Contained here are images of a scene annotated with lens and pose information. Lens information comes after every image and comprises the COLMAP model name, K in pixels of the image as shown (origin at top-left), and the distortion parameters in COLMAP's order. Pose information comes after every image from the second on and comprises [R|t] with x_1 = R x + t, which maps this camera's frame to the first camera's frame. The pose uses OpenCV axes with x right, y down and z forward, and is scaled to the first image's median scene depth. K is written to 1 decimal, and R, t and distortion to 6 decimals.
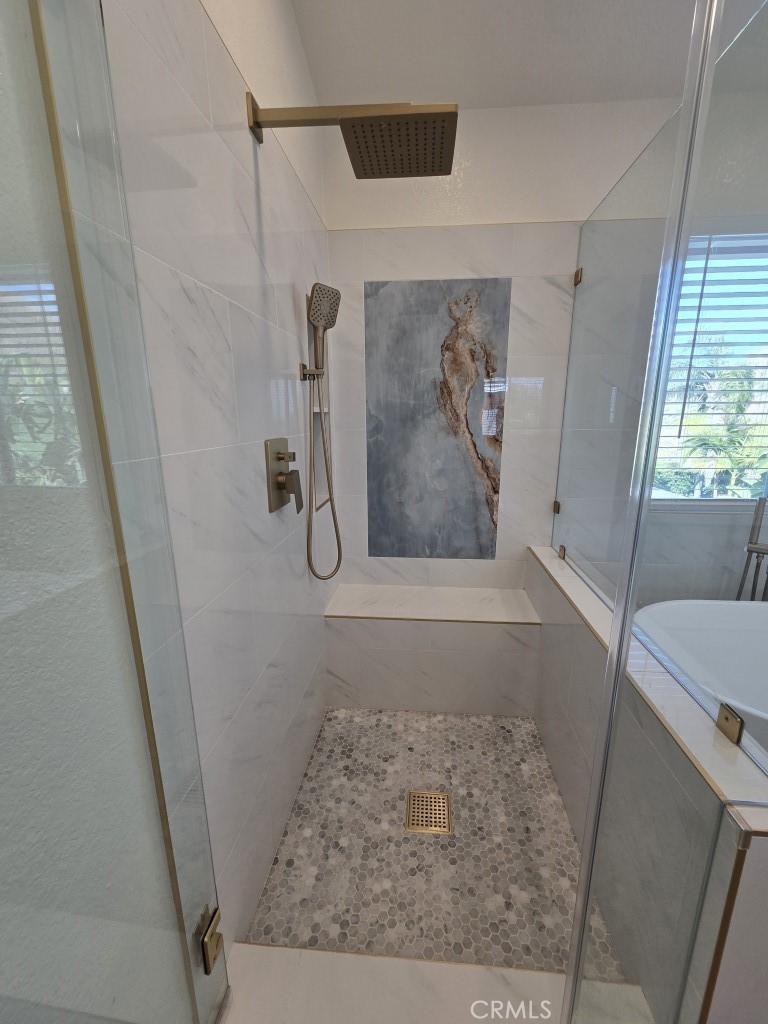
lens RADIAL K [[416.6, 0, 385.2], [0, 416.6, 509.7], [0, 0, 1]] dist [0.002262, 0.000212]
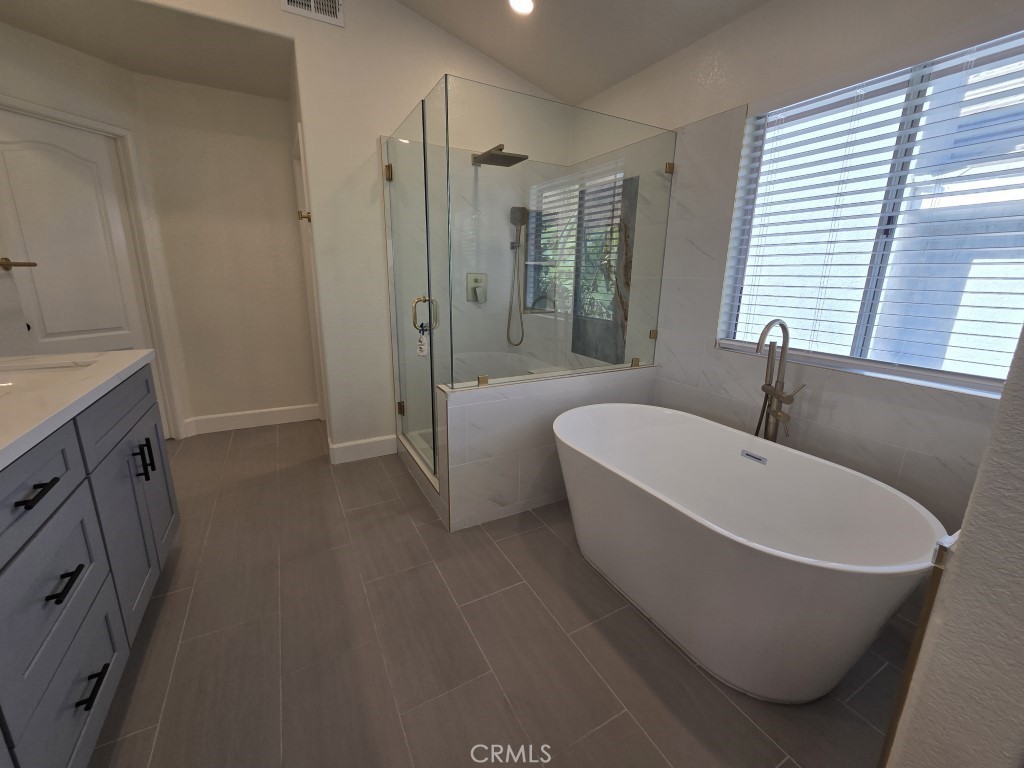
lens RADIAL K [[416.6, 0, 509.3], [0, 416.6, 381.5], [0, 0, 1]] dist [0.002262, 0.000212]
pose [[0.567323, 0.216865, -0.794427, 1.254195], [-0.193469, 0.972800, 0.127396, 0.064304], [0.800446, 0.081422, 0.593849, -0.194655]]
